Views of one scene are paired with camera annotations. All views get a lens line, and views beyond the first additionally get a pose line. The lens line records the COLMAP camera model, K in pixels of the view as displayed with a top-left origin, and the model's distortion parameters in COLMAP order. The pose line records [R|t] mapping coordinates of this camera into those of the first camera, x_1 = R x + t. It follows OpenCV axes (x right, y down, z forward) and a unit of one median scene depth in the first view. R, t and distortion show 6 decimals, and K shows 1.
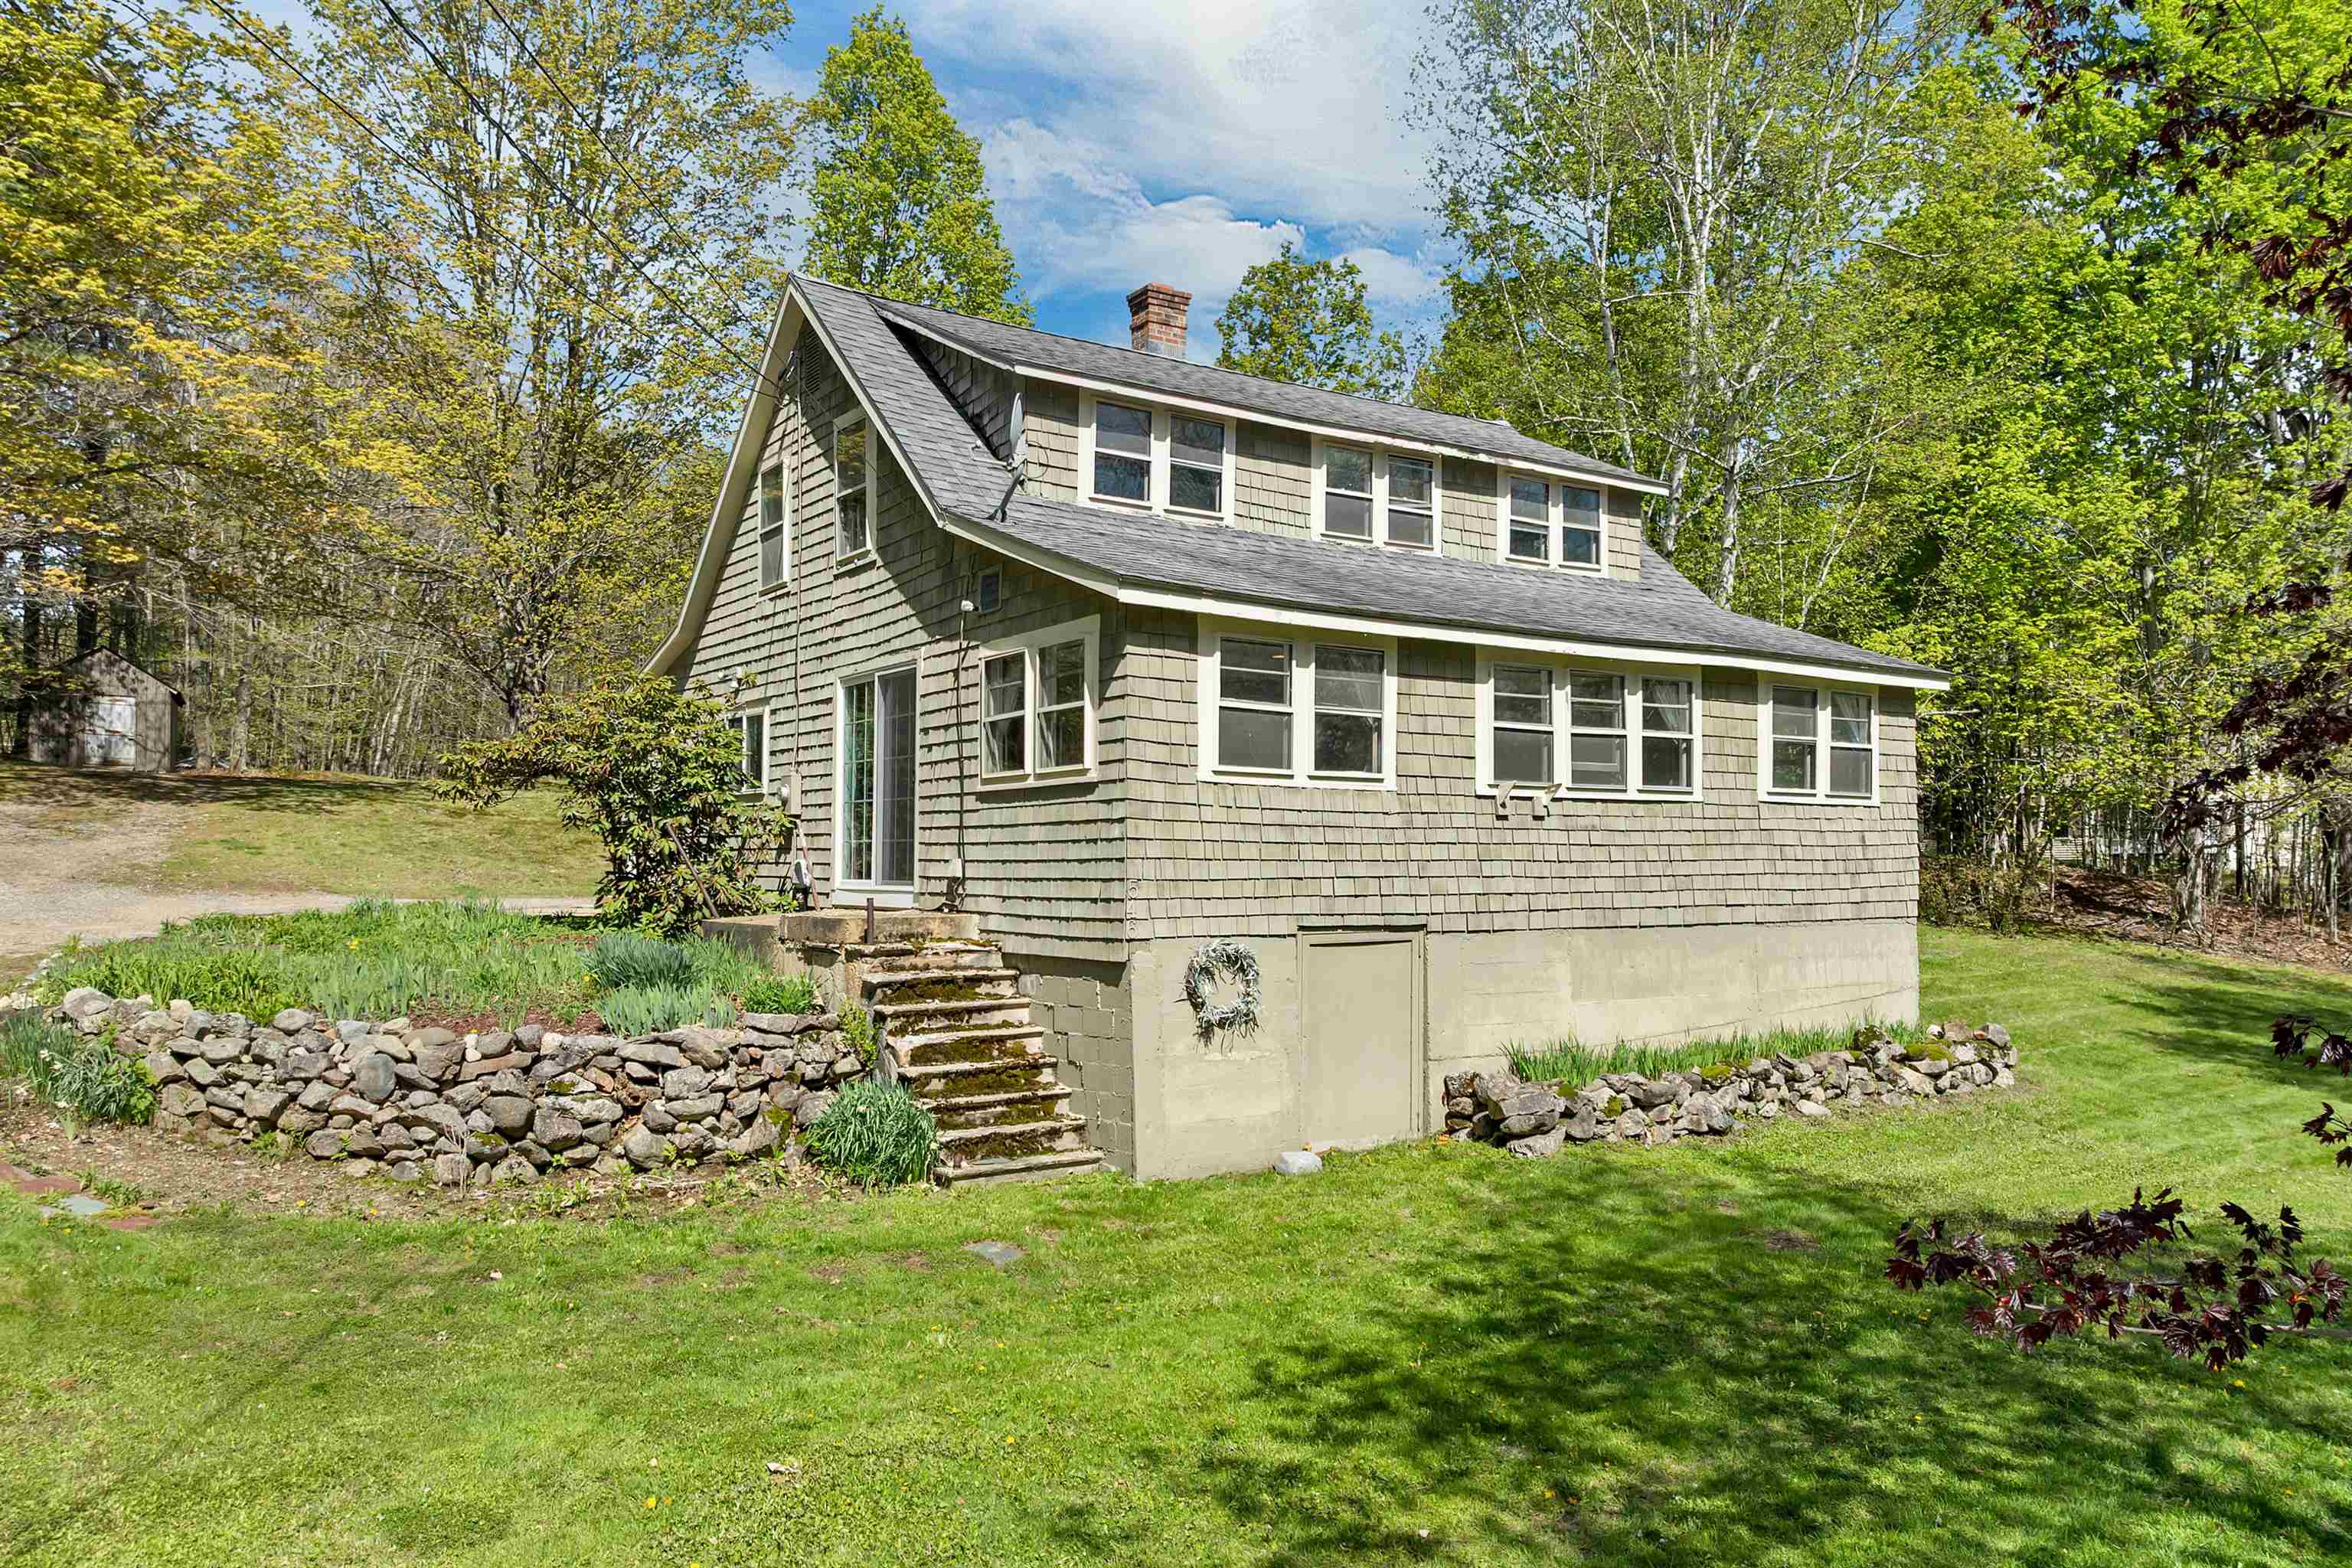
lens RADIAL K [[1712.0, 0, 1176.0], [0, 1712.0, 784.0], [0, 0, 1]] dist [-0.010541, -0.062415]
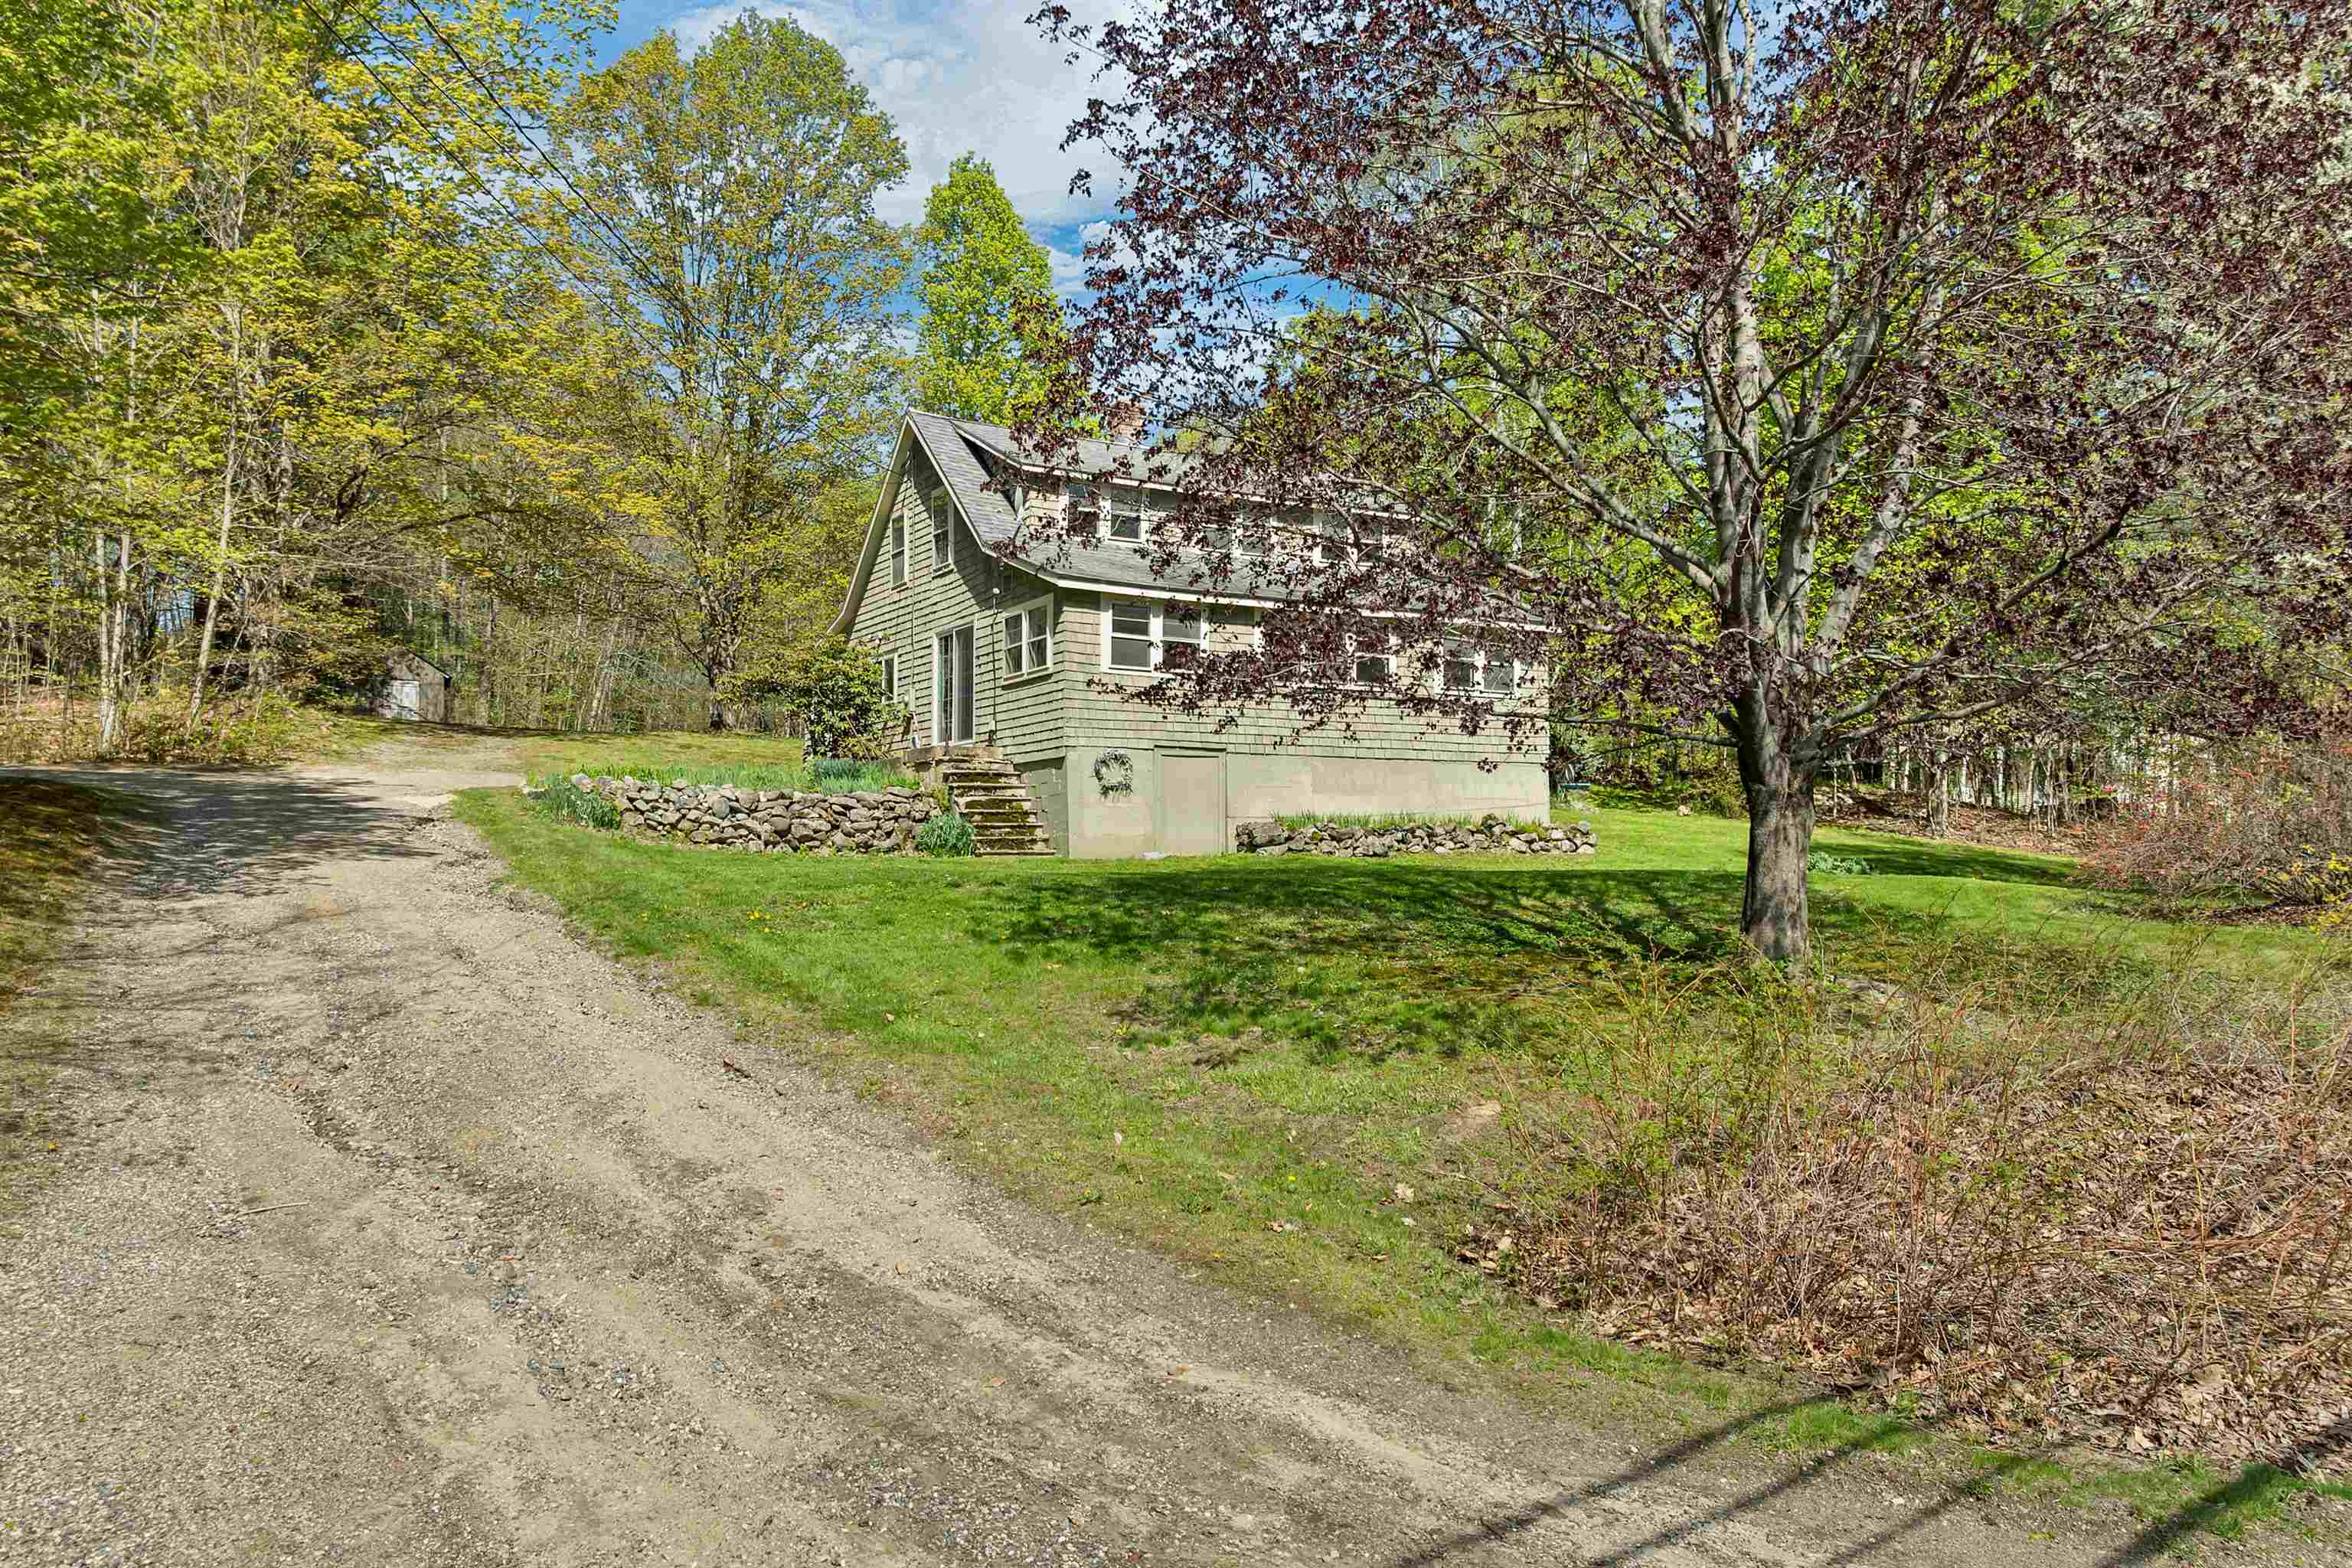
lens RADIAL K [[1712.0, 0, 1176.0], [0, 1712.0, 784.0], [0, 0, 1]] dist [-0.010541, -0.062415]
pose [[0.997432, -0.006829, -0.071296, 0.233659], [0.006605, 0.999972, -0.003373, 0.131804], [0.071317, 0.002894, 0.997450, -0.993151]]
